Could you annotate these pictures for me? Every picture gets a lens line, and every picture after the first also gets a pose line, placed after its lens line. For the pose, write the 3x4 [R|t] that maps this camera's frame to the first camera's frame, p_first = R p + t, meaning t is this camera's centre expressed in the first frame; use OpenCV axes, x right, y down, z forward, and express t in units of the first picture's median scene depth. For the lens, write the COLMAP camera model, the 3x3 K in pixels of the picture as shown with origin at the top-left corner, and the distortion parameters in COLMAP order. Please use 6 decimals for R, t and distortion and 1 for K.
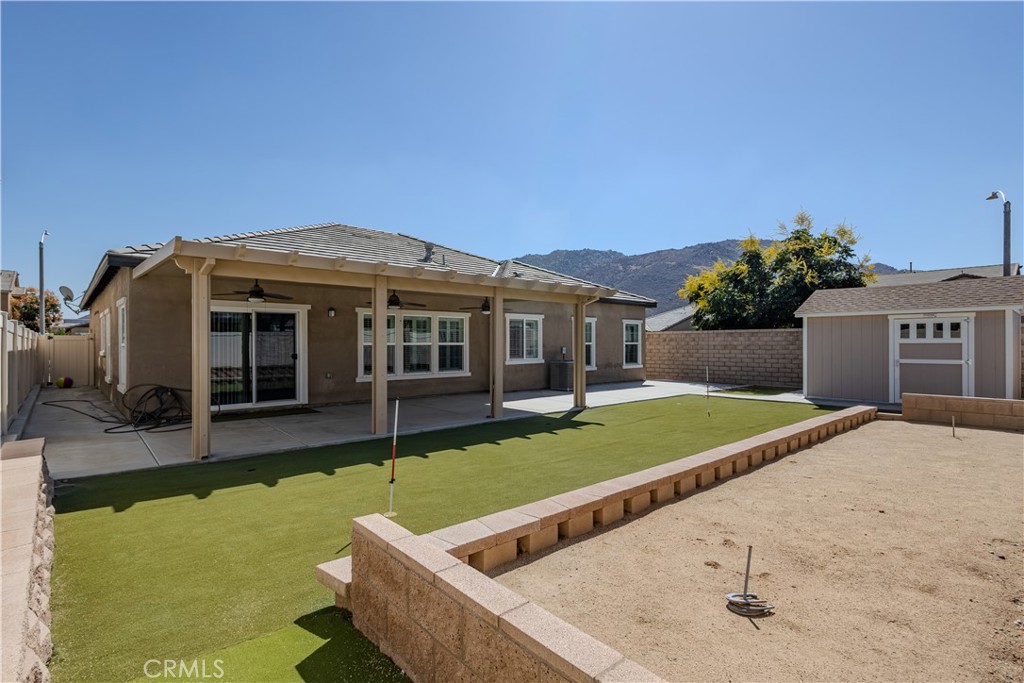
lens RADIAL K [[474.0, 0, 512.0], [0, 474.0, 341.5], [0, 0, 1]] dist [-0.000251, -0.000033]
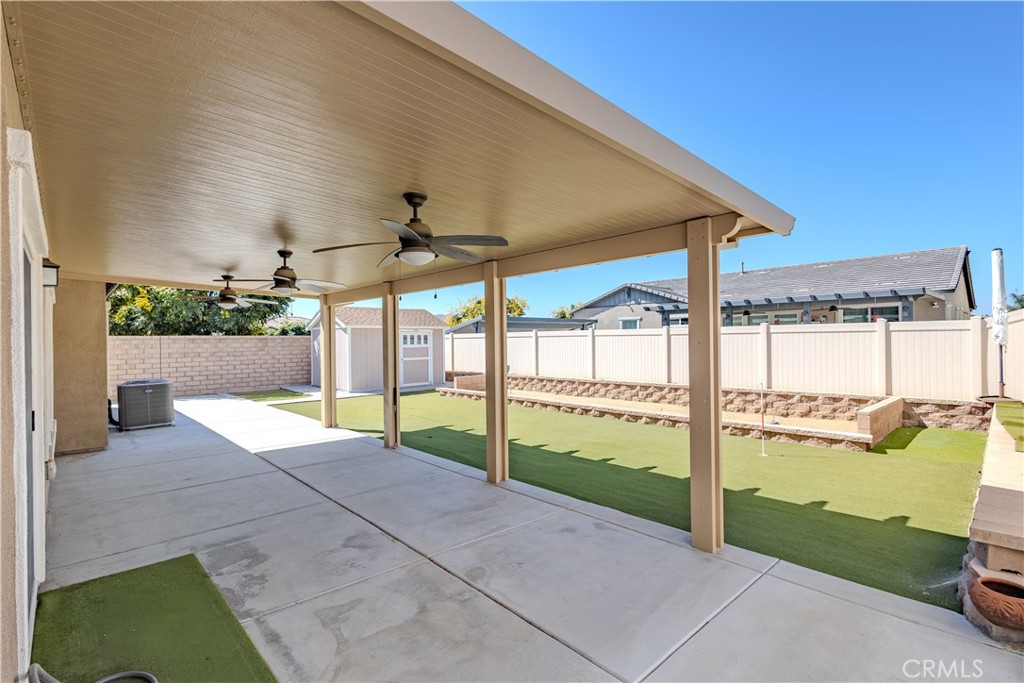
lens RADIAL K [[474.0, 0, 512.0], [0, 474.0, 341.5], [0, 0, 1]] dist [-0.000251, -0.000033]
pose [[-0.031889, 0.001778, 0.999490, -0.749280], [0.007653, 0.999970, -0.001534, -0.011907], [-0.999462, 0.007600, -0.031902, 0.694494]]
